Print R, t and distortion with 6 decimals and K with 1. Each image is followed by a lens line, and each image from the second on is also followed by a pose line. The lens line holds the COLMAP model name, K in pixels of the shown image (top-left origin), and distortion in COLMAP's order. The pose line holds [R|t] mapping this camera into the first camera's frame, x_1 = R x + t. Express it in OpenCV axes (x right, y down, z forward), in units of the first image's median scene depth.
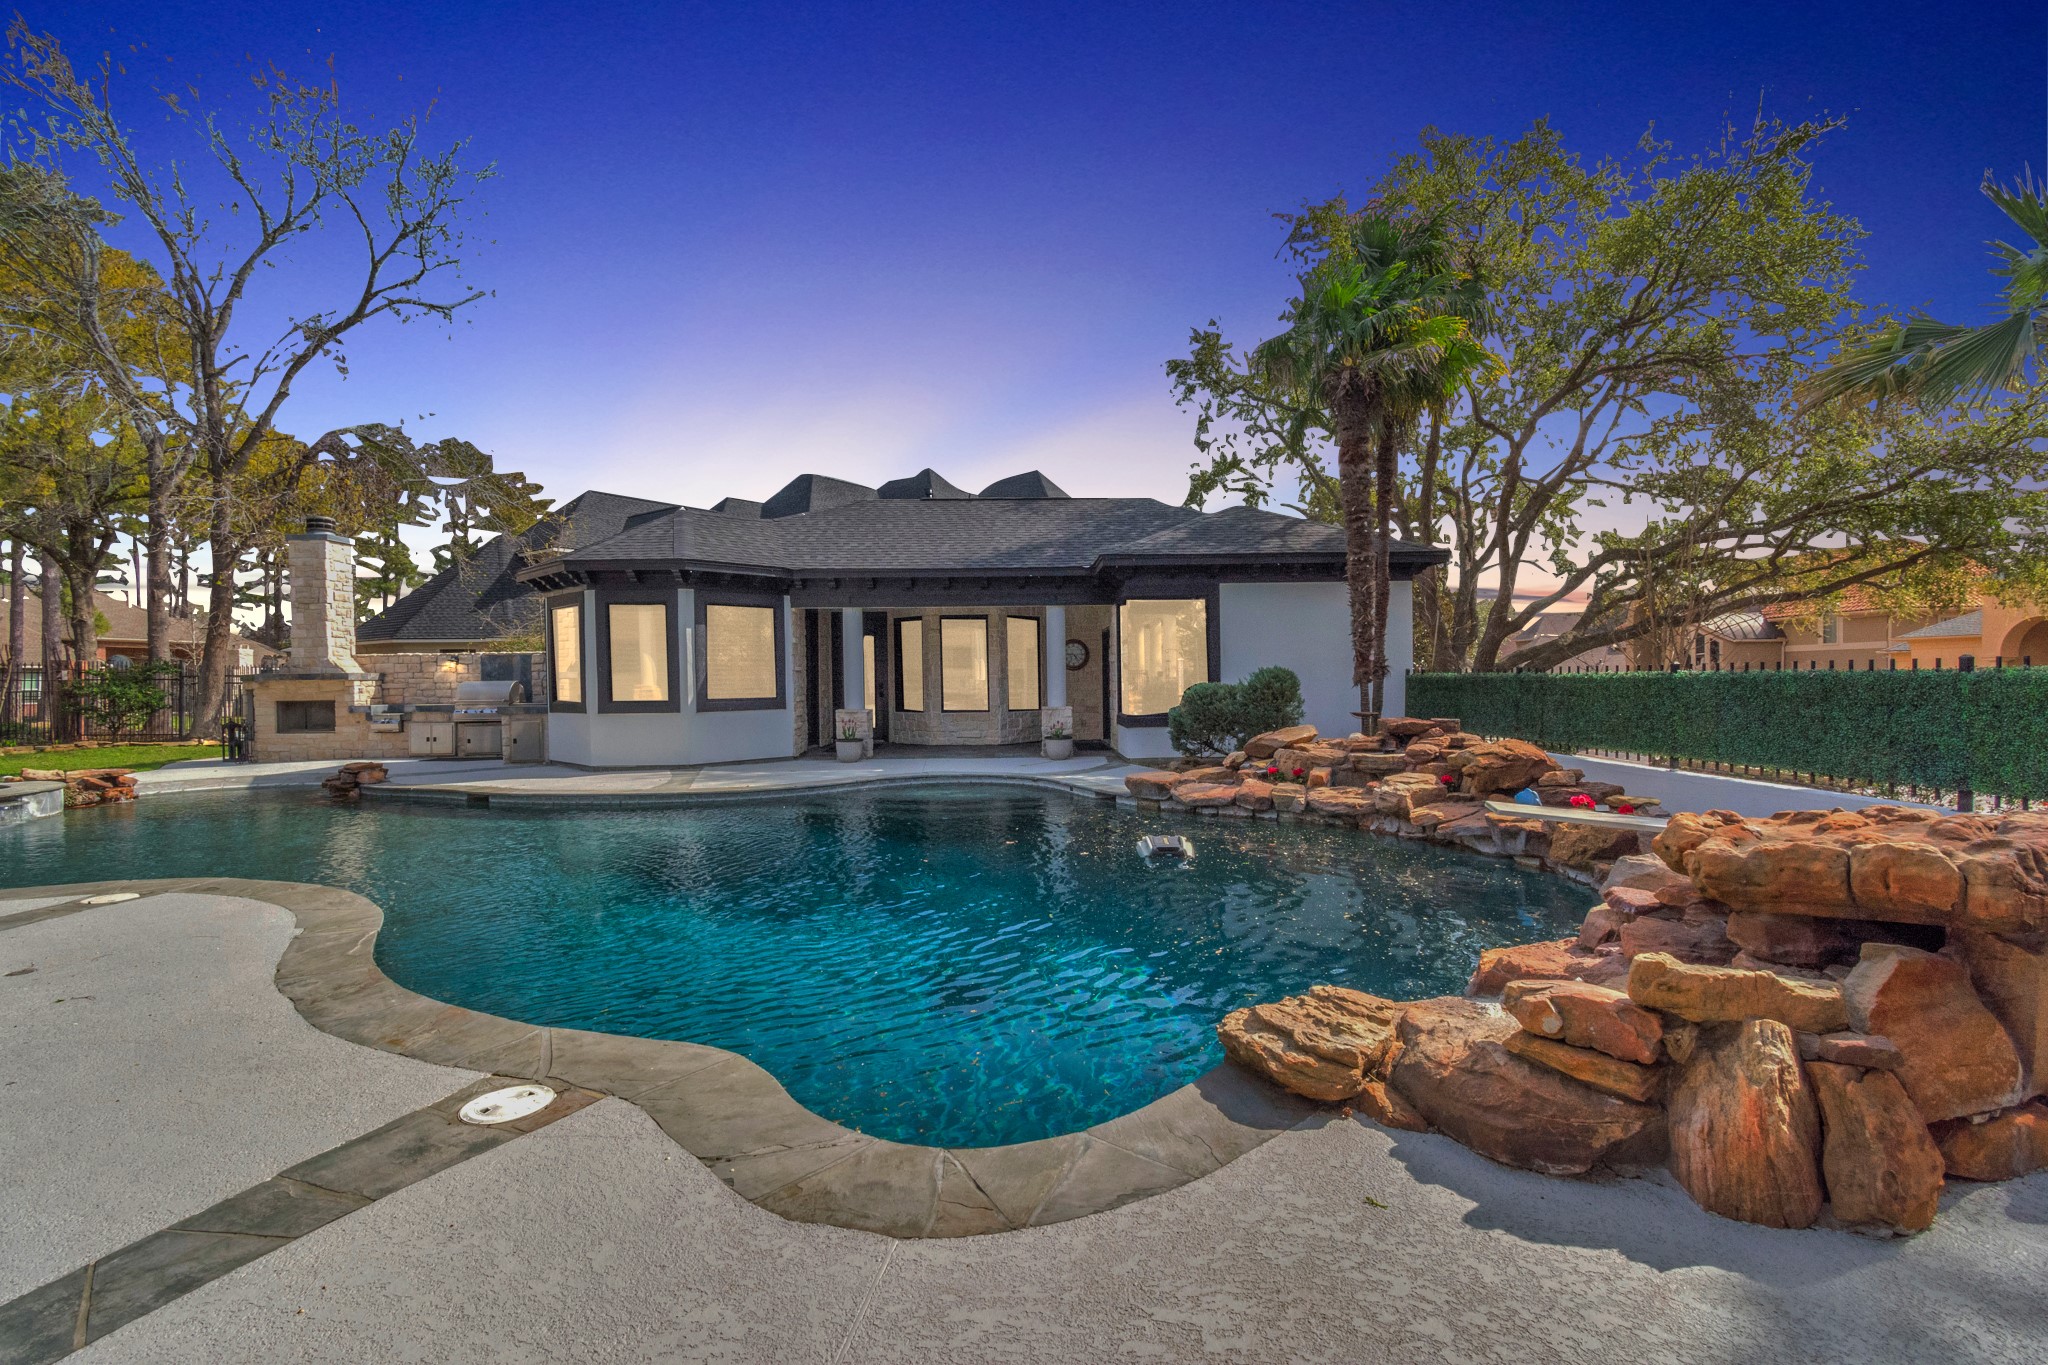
lens RADIAL K [[914.7, 0, 1021.3], [0, 914.7, 688.9], [0, 0, 1]] dist [0.002227, 0.000685]
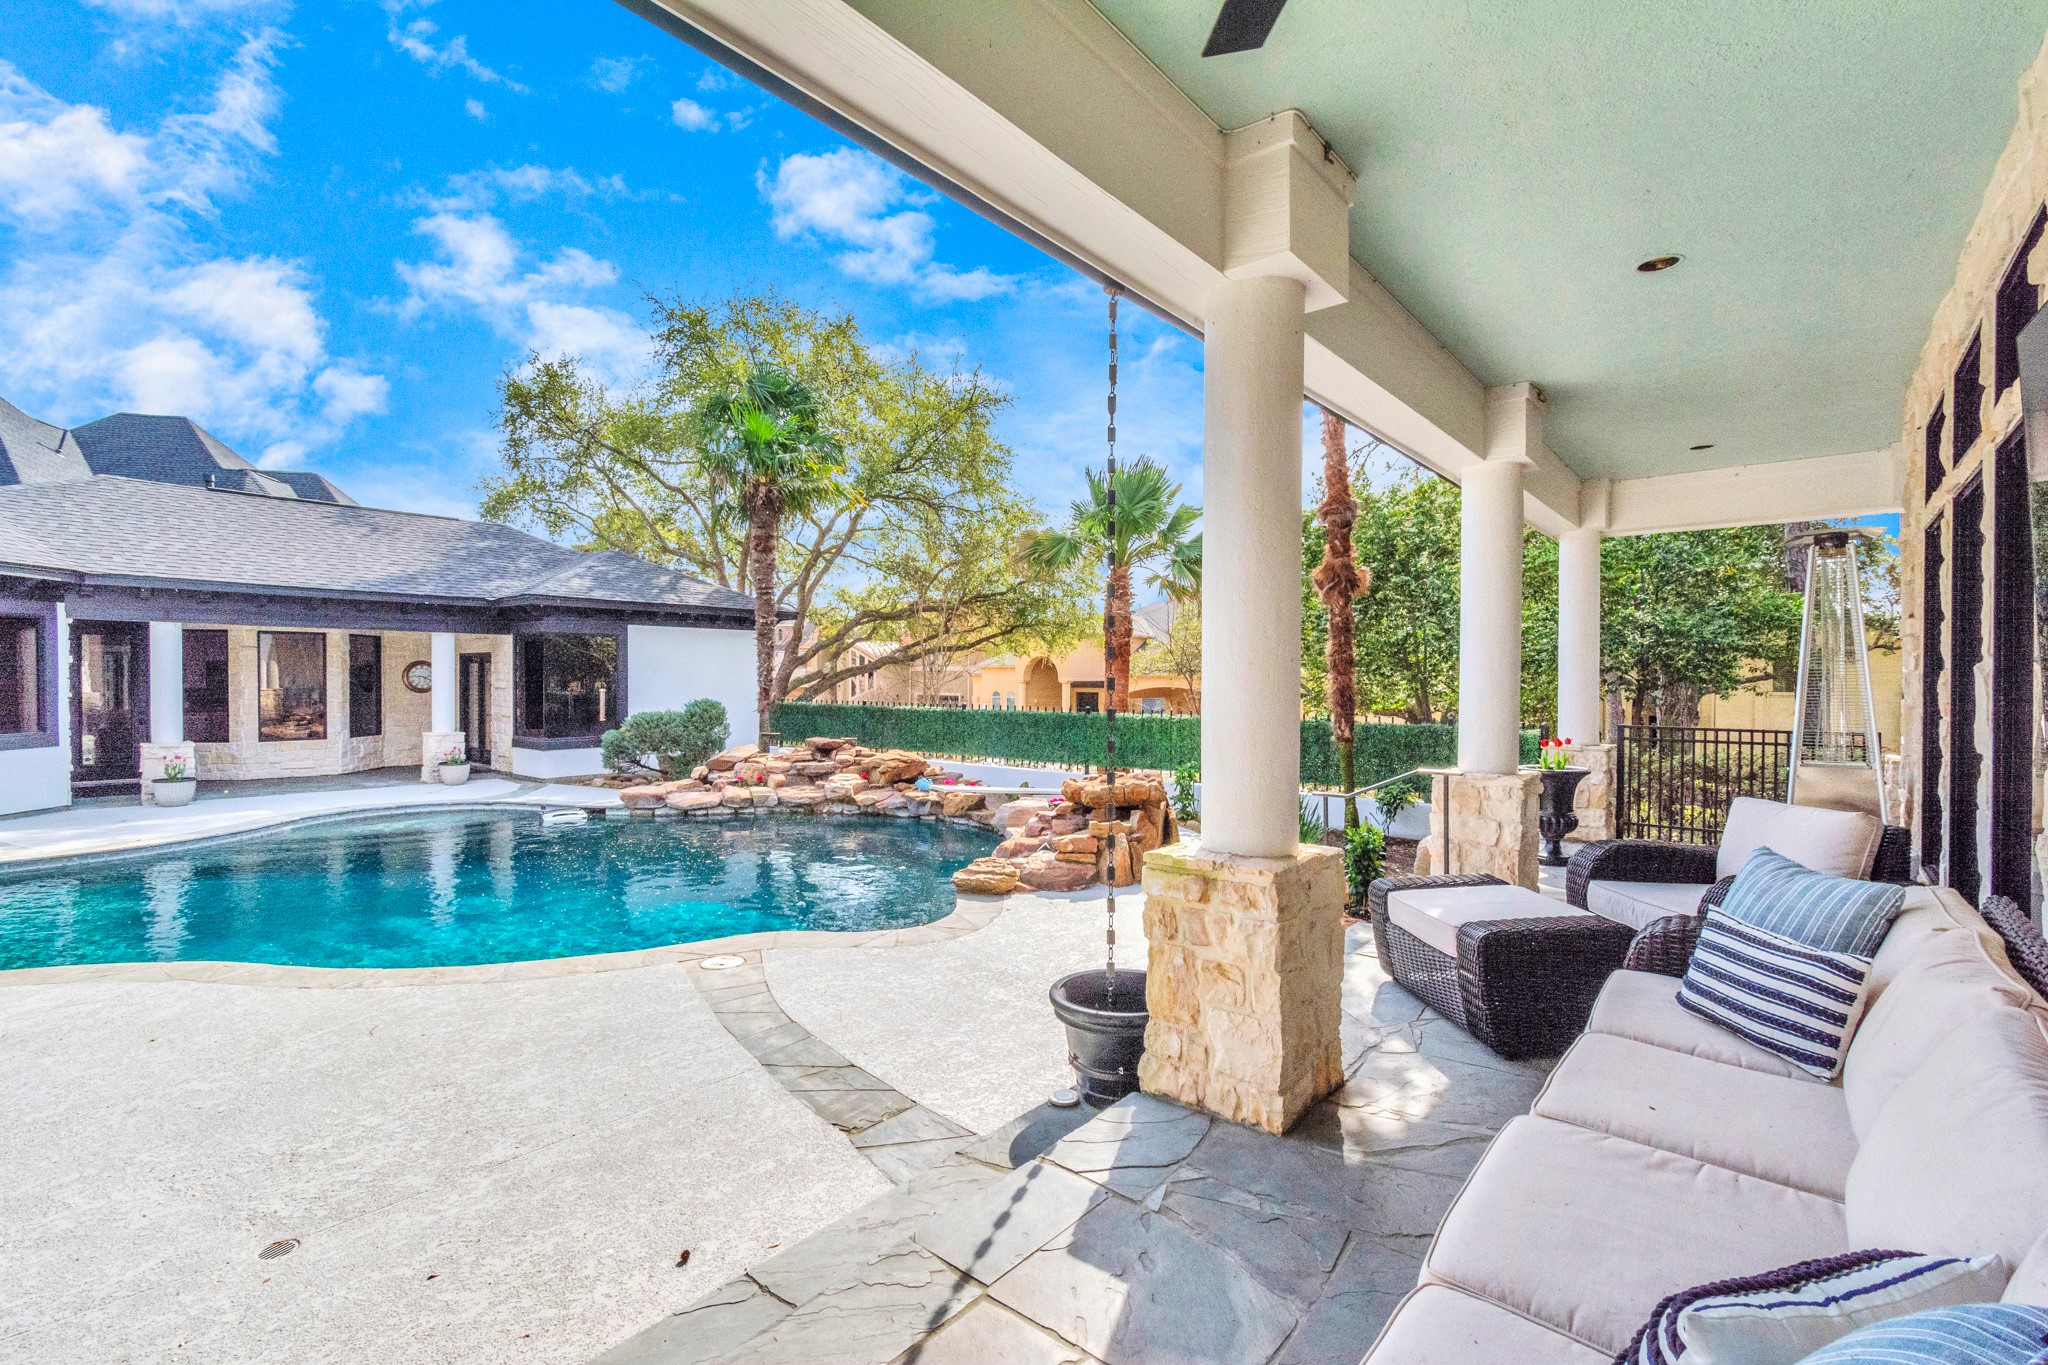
lens RADIAL K [[914.7, 0, 1024.4], [0, 914.7, 682.4], [0, 0, 1]] dist [0.002227, 0.000685]
pose [[0.664946, 0.009895, 0.746826, -0.538786], [-0.002047, 0.999933, -0.011426, -0.048180], [-0.746889, 0.006068, 0.664921, -0.281431]]
